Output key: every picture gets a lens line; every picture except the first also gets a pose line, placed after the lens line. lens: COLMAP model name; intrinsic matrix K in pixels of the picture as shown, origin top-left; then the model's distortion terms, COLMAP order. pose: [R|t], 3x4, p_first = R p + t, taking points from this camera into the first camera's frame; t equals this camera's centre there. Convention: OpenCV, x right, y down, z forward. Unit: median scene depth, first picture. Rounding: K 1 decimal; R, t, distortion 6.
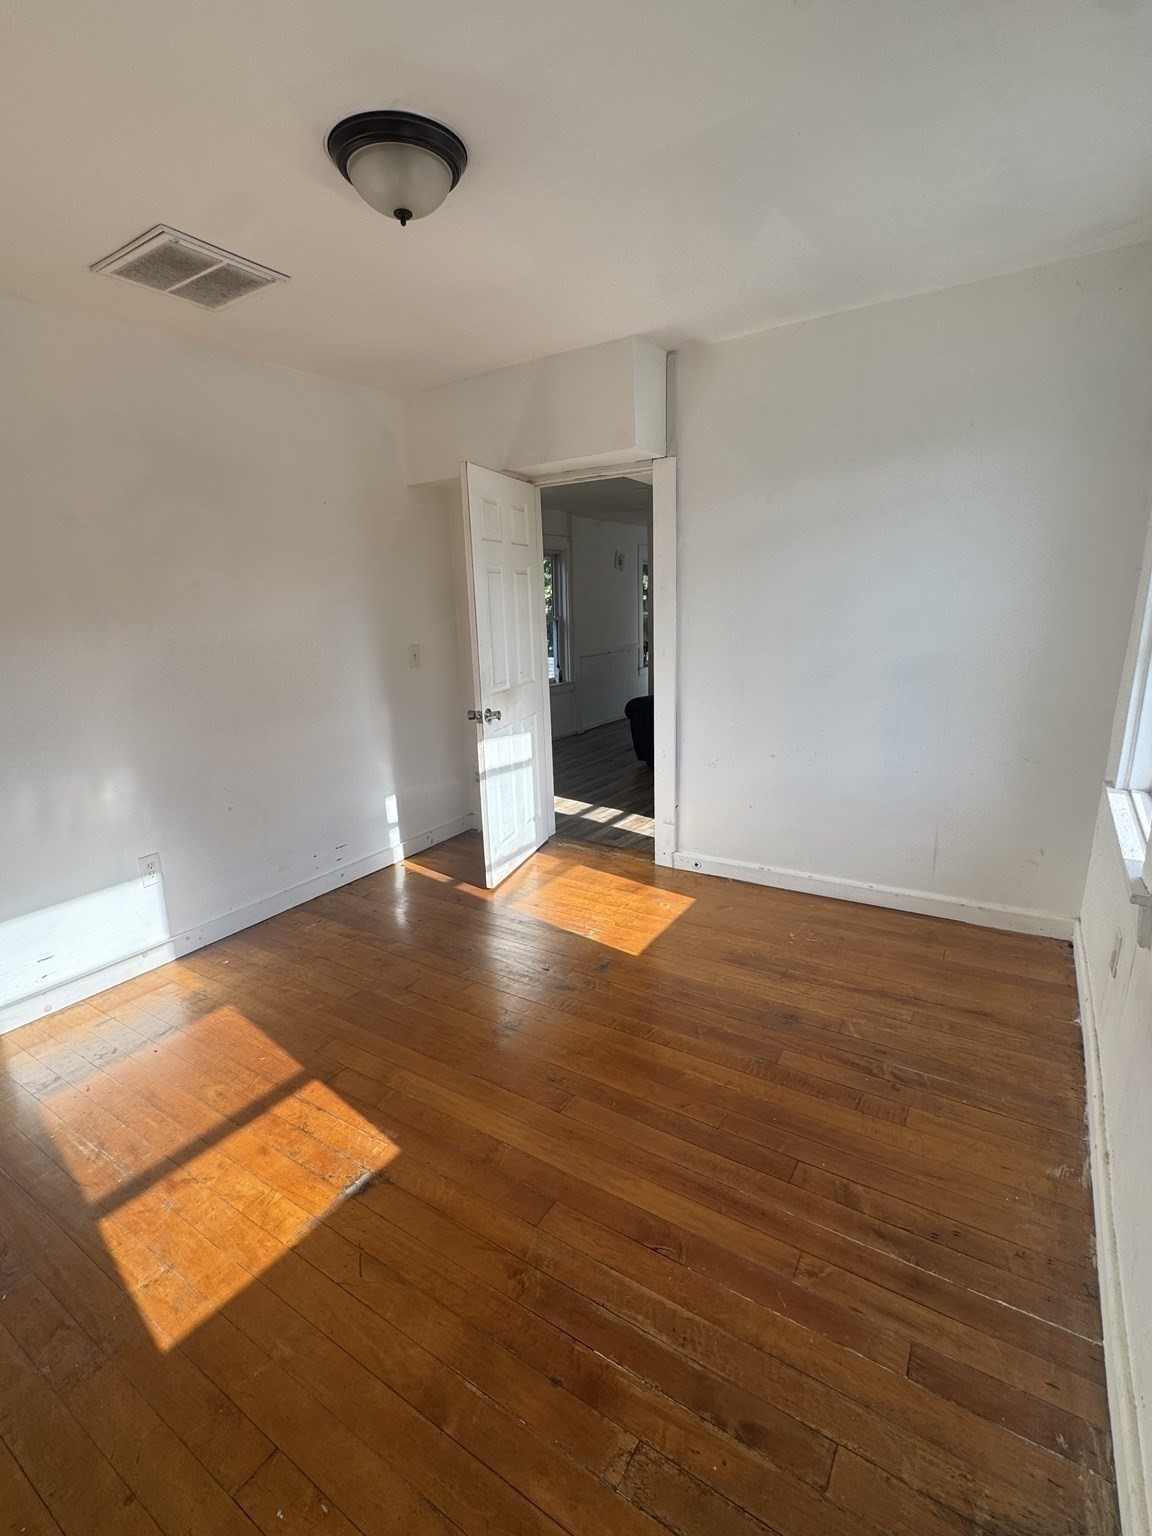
lens RADIAL K [[706.6, 0, 570.6], [0, 706.6, 770.6], [0, 0, 1]] dist [-0.011256, -0.000499]
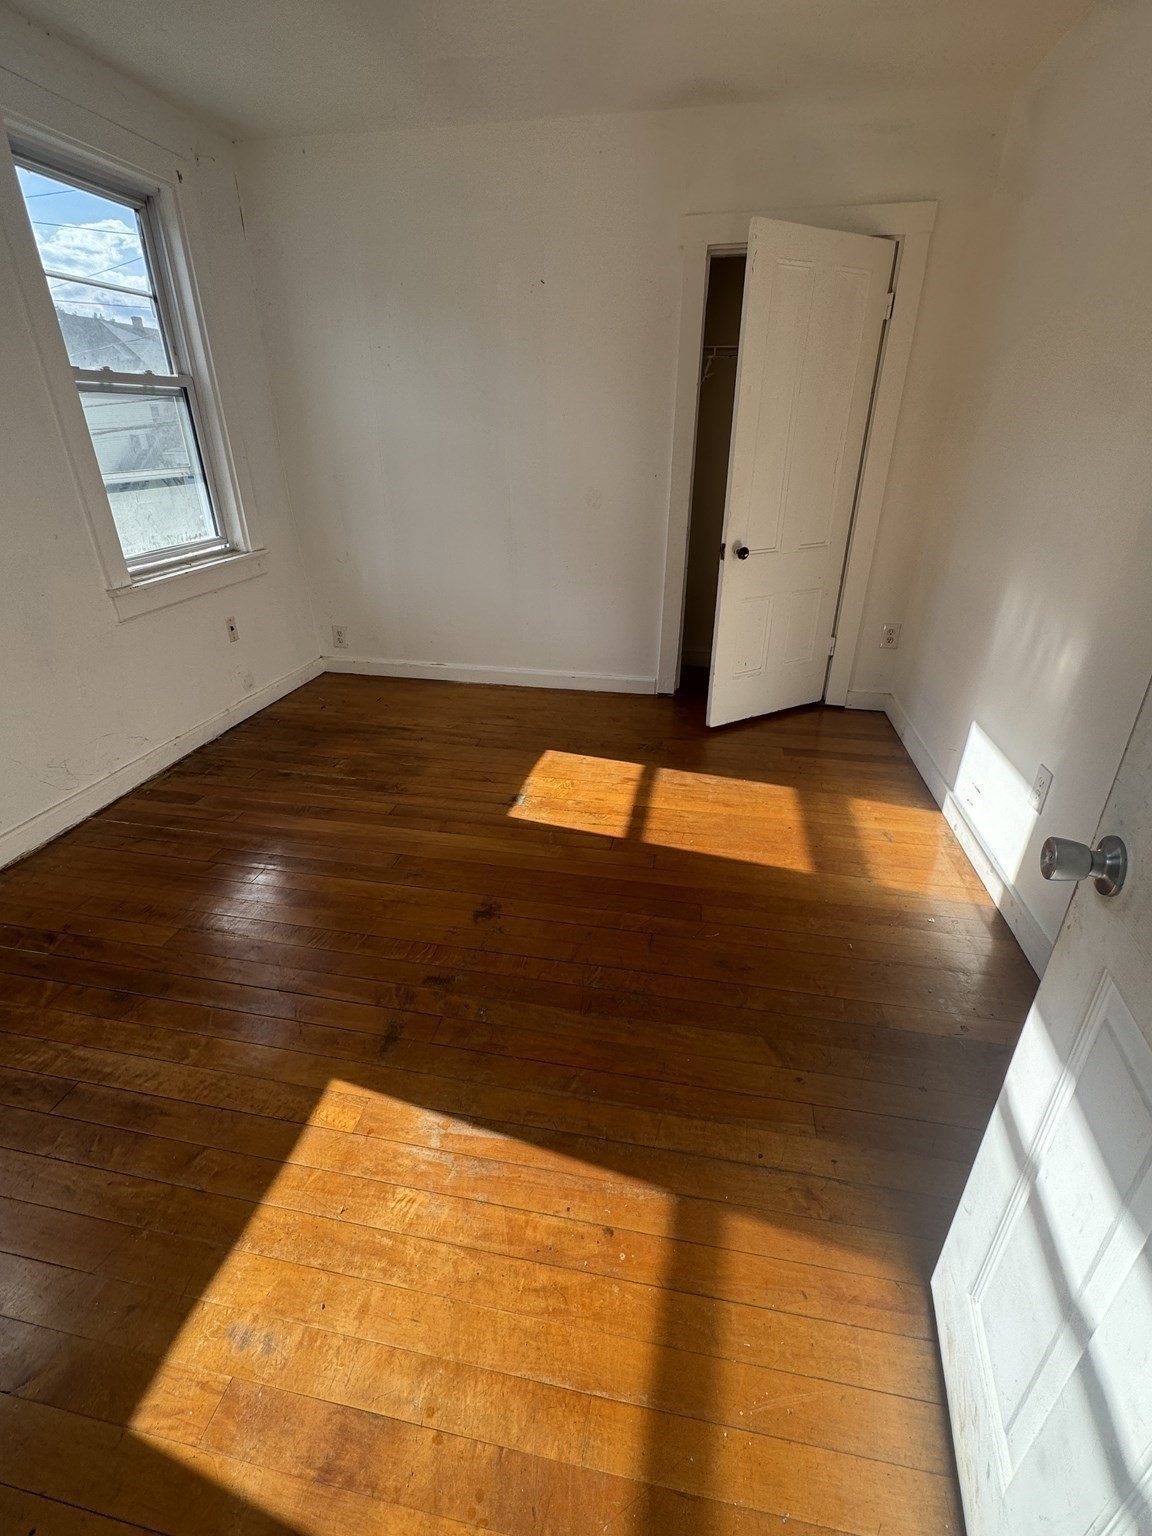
lens RADIAL K [[706.6, 0, 577.4], [0, 706.6, 767.4], [0, 0, 1]] dist [-0.011256, -0.000499]
pose [[-0.925579, 0.187672, -0.328759, 0.091588], [-0.062589, 0.780640, 0.621839, -0.499383], [0.373344, 0.596138, -0.710798, 2.342164]]
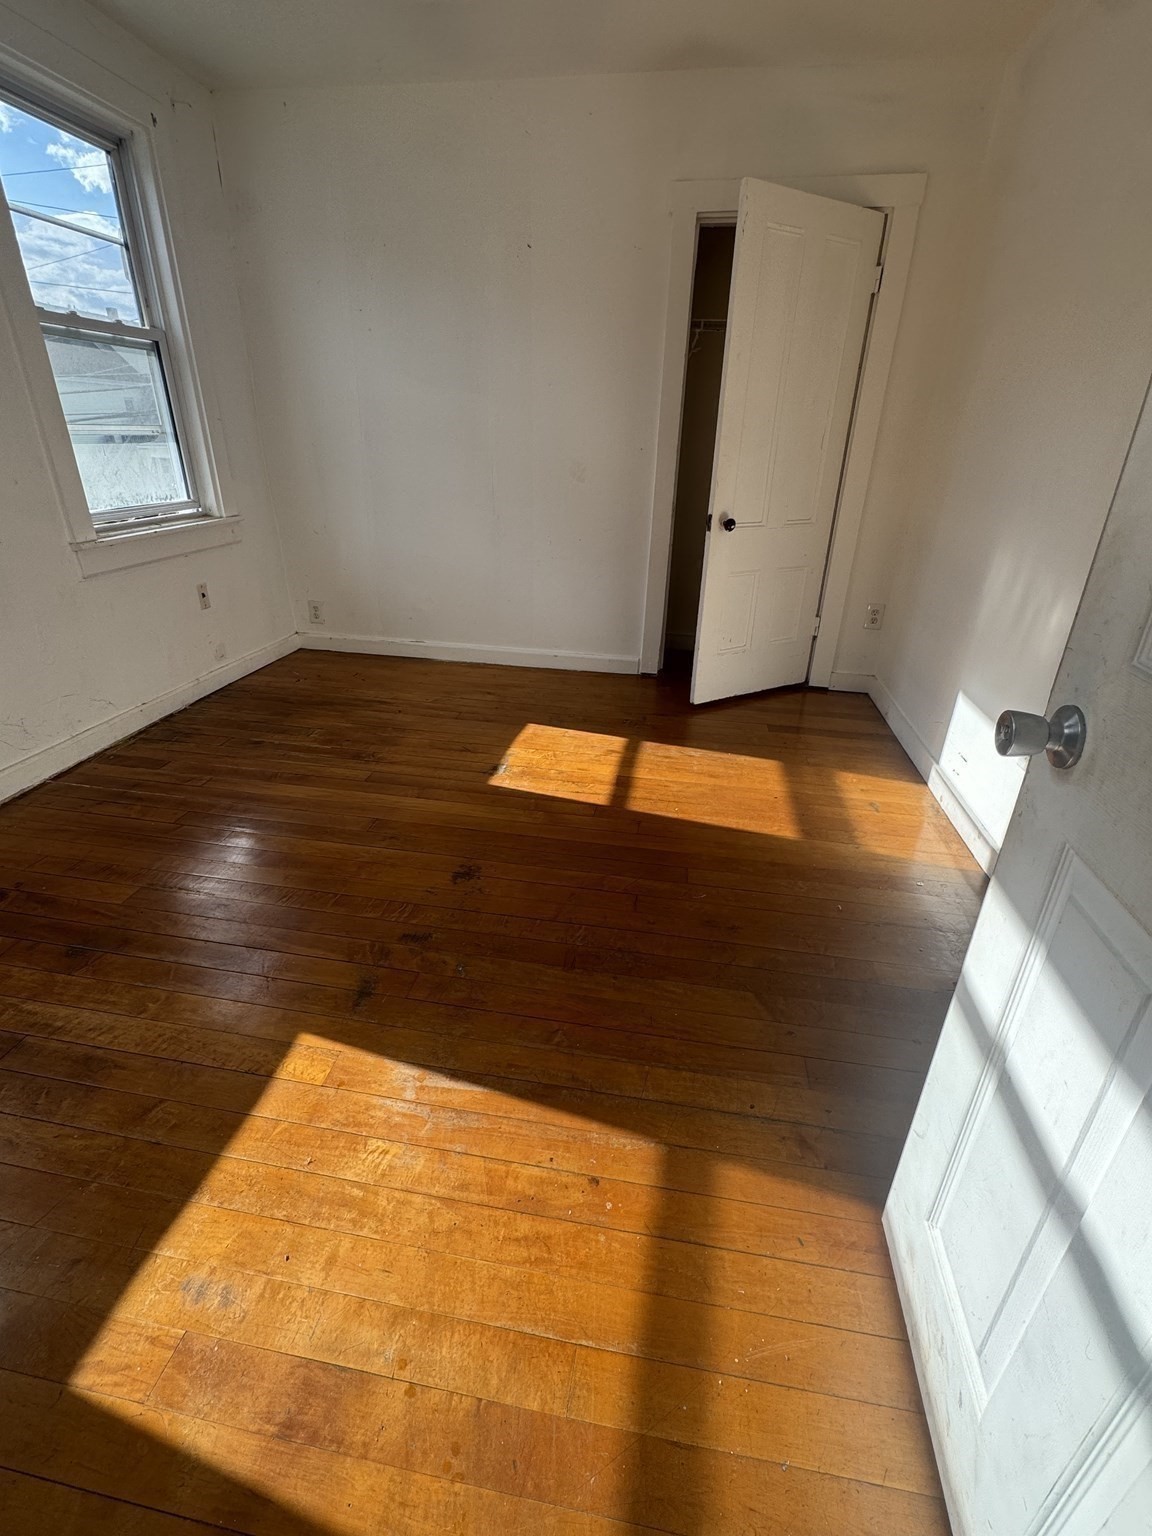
lens RADIAL K [[706.6, 0, 578.0], [0, 706.6, 770.1], [0, 0, 1]] dist [-0.011256, -0.000499]
pose [[-0.916402, 0.176683, -0.359154, 0.104542], [-0.090176, 0.783097, 0.615327, -0.403491], [0.389970, 0.596274, -0.701698, 2.362507]]
